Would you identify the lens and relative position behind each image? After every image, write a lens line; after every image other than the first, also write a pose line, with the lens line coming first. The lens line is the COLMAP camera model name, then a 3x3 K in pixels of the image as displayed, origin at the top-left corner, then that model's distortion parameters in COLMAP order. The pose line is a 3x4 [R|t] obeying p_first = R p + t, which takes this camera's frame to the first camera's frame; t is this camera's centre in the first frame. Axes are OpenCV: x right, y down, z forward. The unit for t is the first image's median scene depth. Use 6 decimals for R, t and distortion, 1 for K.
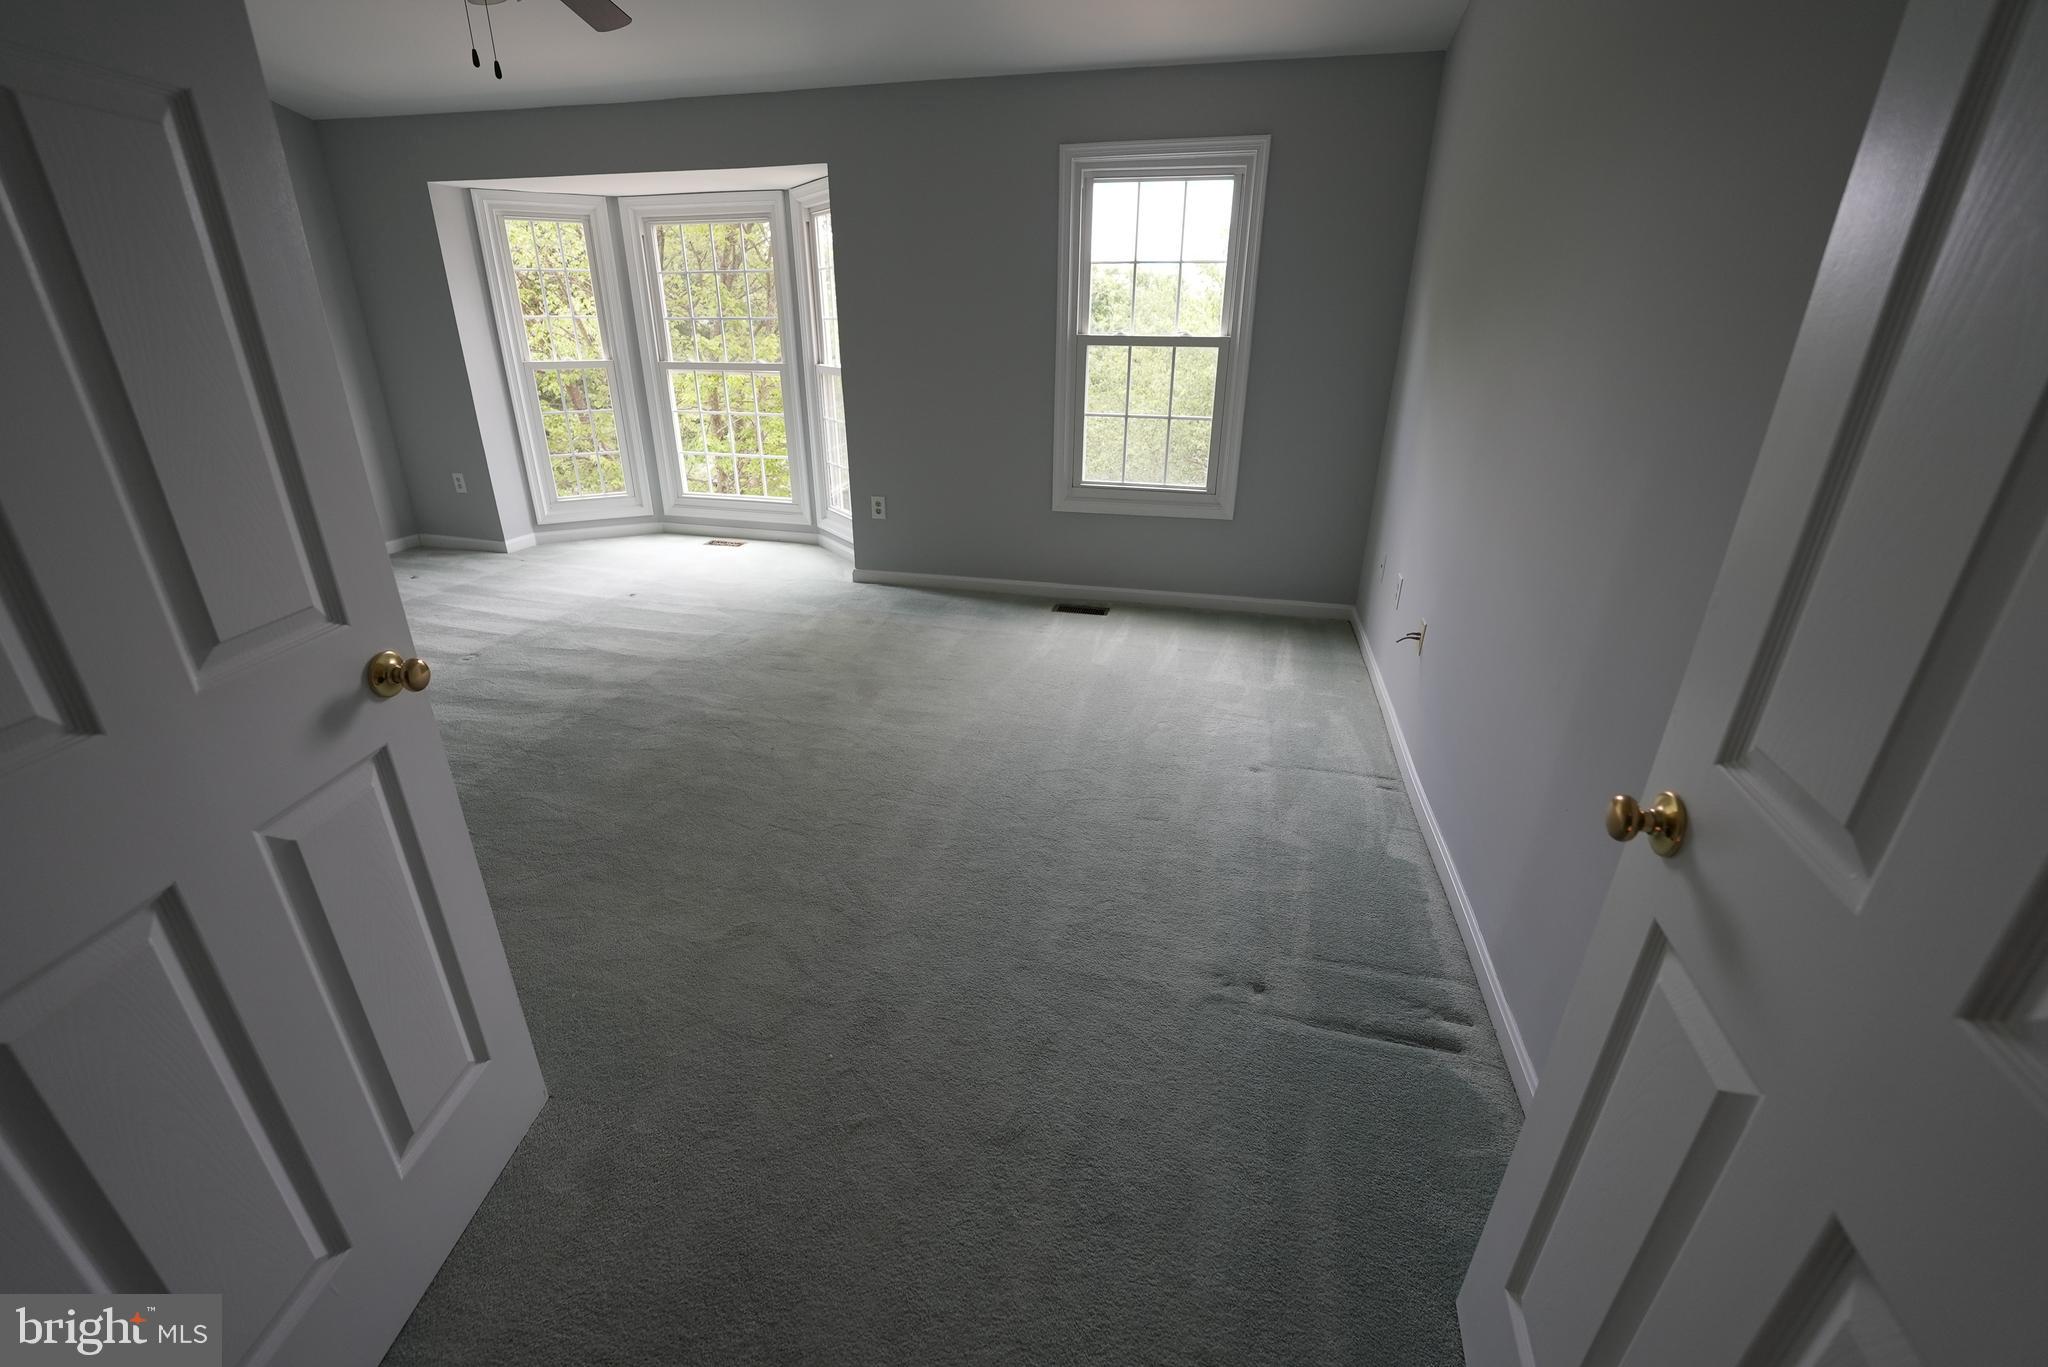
lens RADIAL K [[837.8, 0, 1054.4], [0, 837.8, 692.3], [0, 0, 1]] dist [-0.034554, 0.005295]
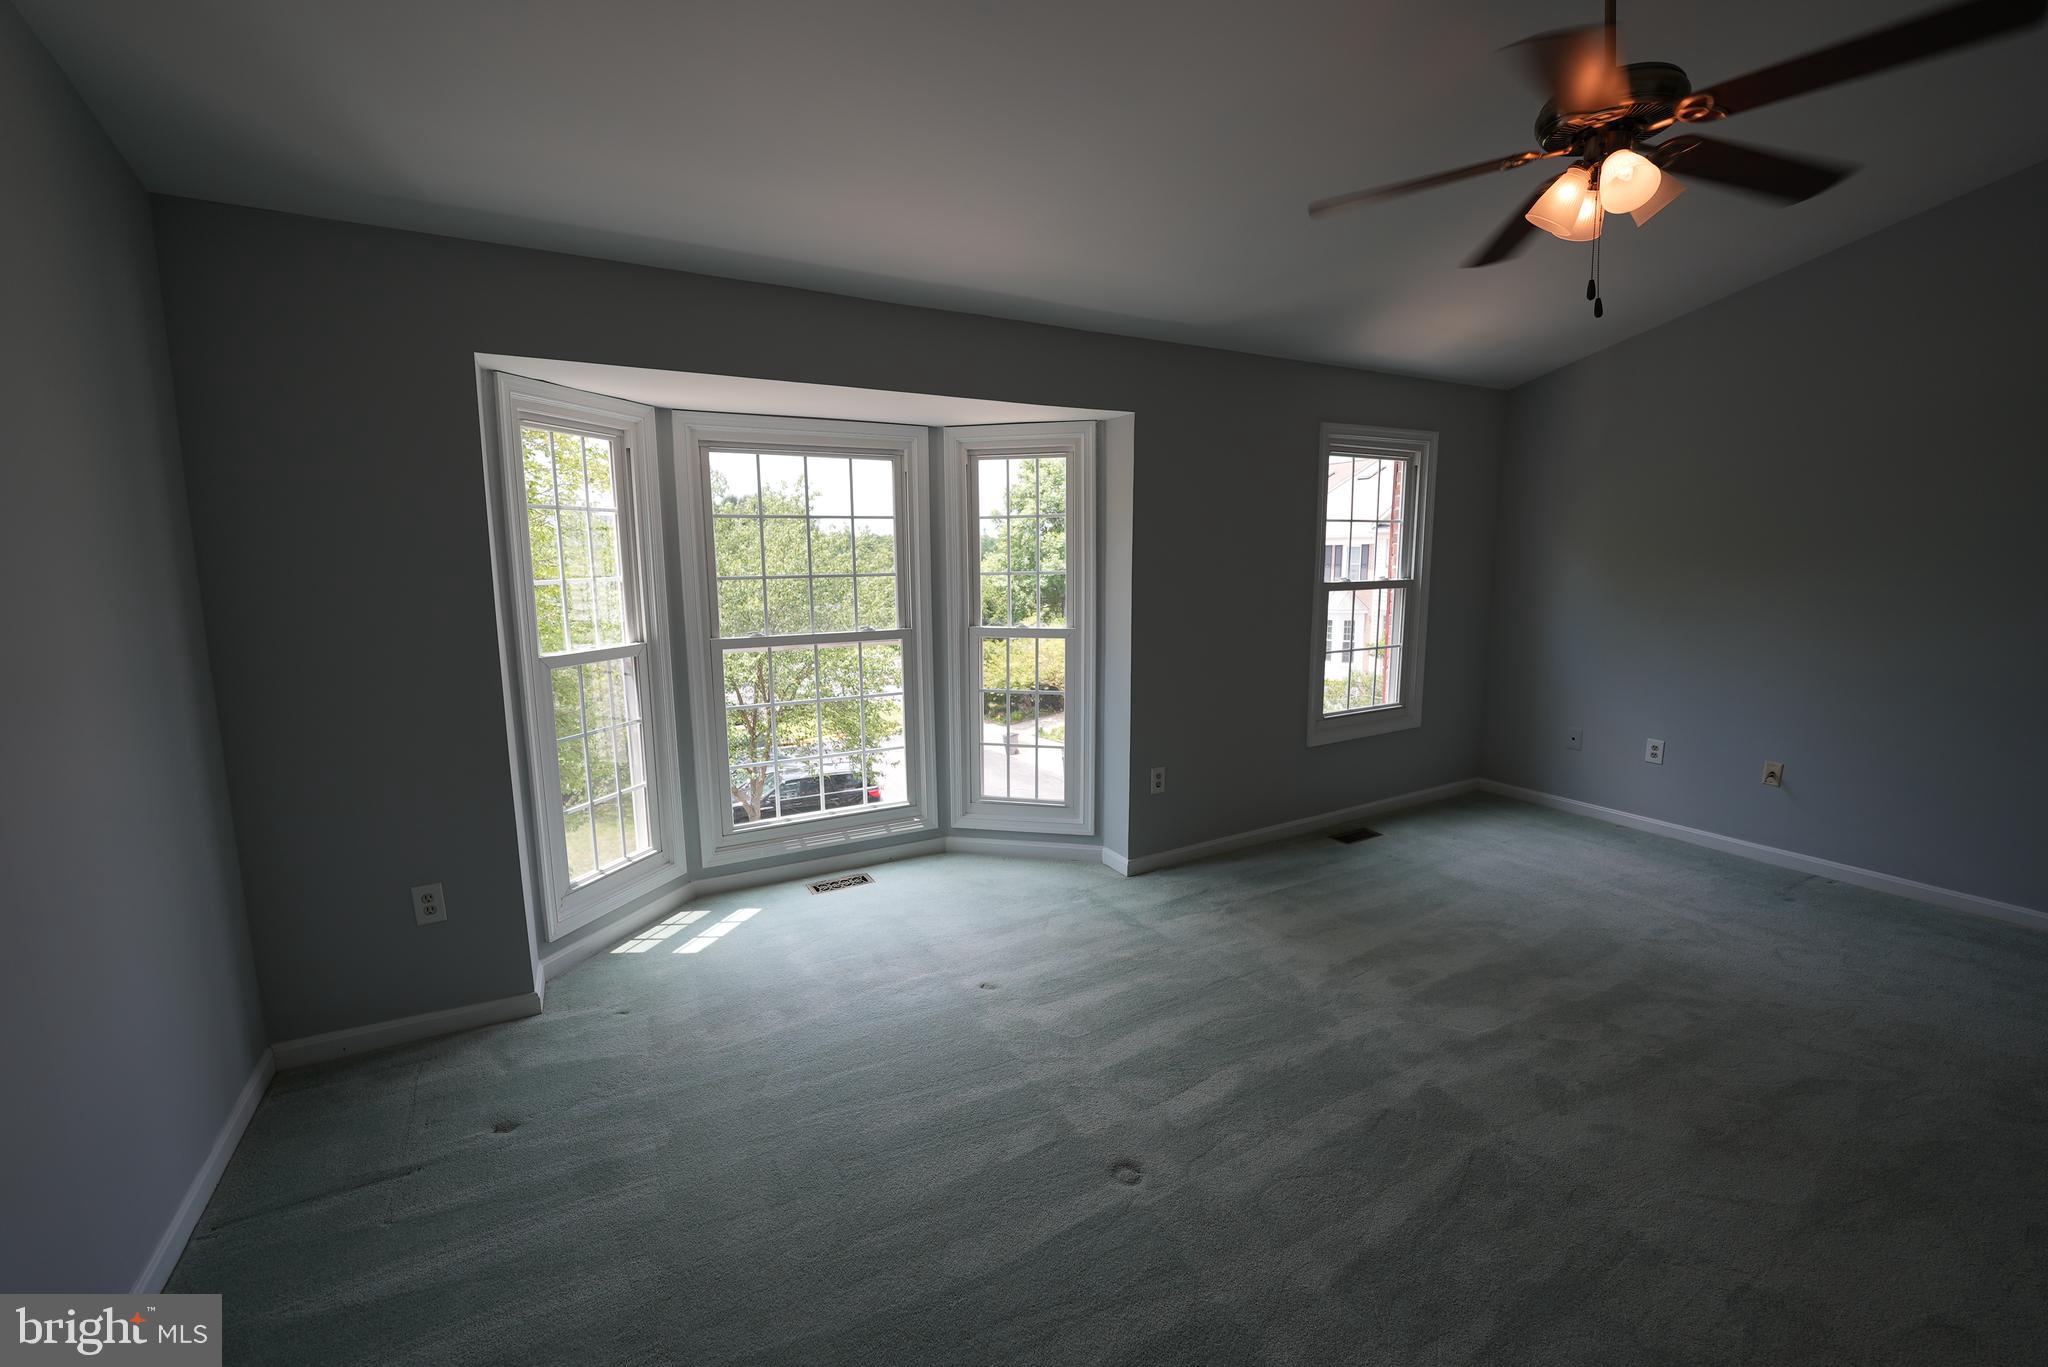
lens RADIAL K [[837.8, 0, 1017.9], [0, 837.8, 691.6], [0, 0, 1]] dist [-0.034554, 0.005295]
pose [[0.733738, -0.124671, 0.667897, -0.924132], [0.292955, 0.945000, -0.145438, -0.237982], [-0.613031, 0.302377, 0.729905, 0.466470]]
